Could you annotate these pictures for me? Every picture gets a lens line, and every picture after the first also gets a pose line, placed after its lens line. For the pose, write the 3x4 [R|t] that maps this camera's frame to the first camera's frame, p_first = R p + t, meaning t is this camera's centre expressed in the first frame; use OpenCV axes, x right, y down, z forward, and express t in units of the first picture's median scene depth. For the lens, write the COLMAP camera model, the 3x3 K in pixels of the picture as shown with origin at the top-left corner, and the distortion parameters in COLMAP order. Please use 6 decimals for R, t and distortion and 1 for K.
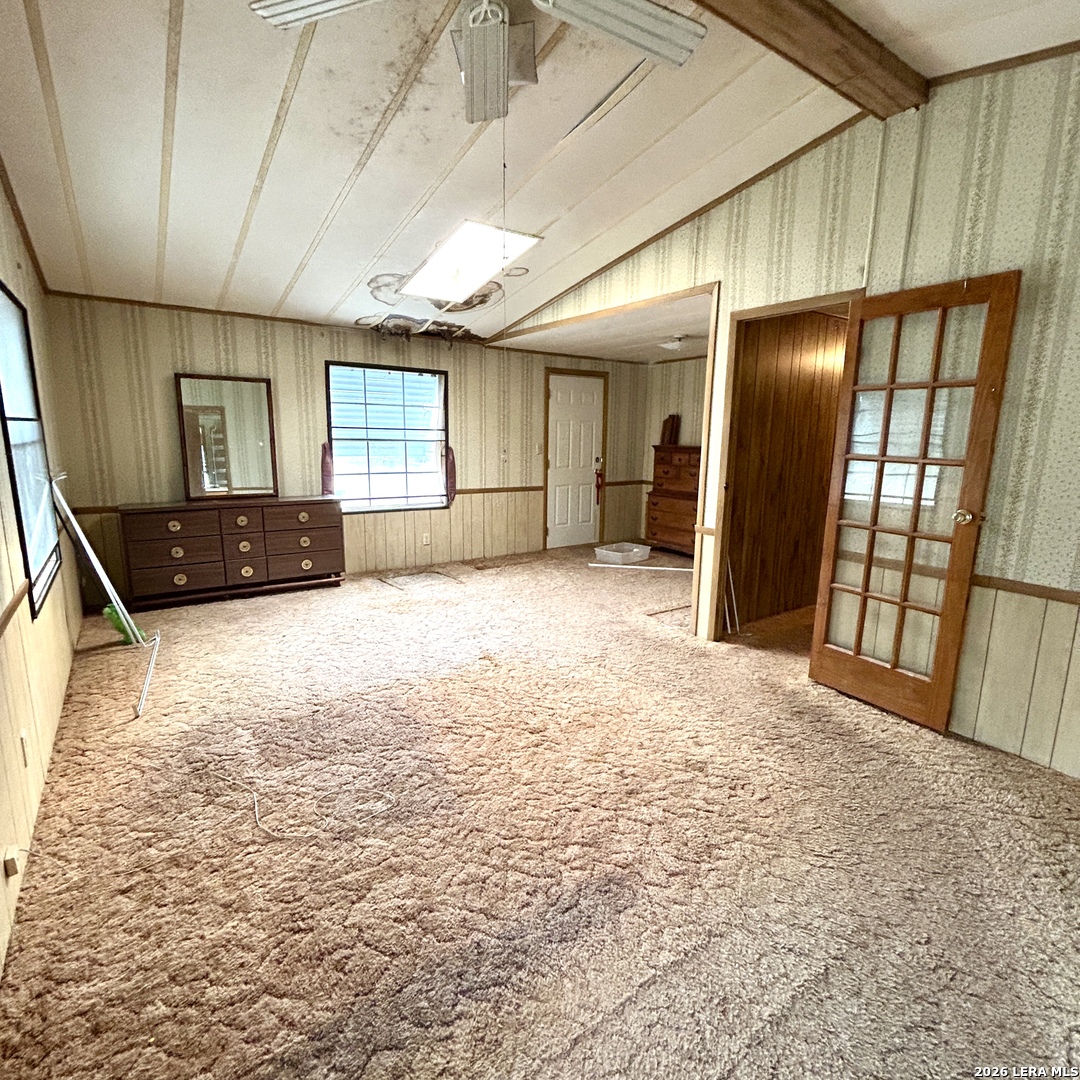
lens RADIAL K [[583.9, 0, 537.7], [0, 583.9, 539.4], [0, 0, 1]] dist [0.001040, 0.001592]
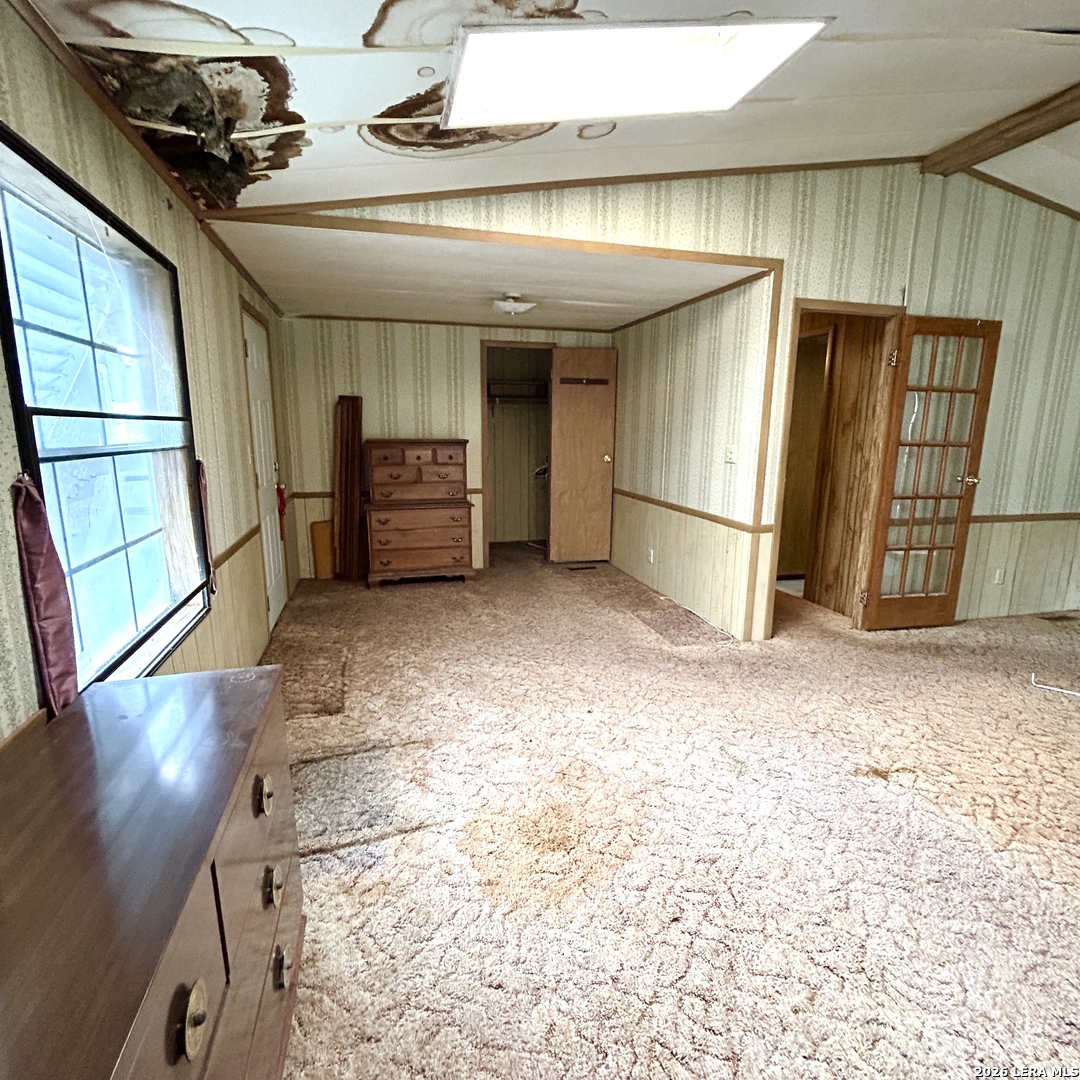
lens RADIAL K [[583.9, 0, 540.9], [0, 583.9, 541.7], [0, 0, 1]] dist [0.001040, 0.001592]
pose [[0.326050, -0.196837, 0.924633, -0.720757], [0.166435, 0.974758, 0.148818, -0.199173], [-0.930586, 0.105369, 0.350581, 1.027518]]
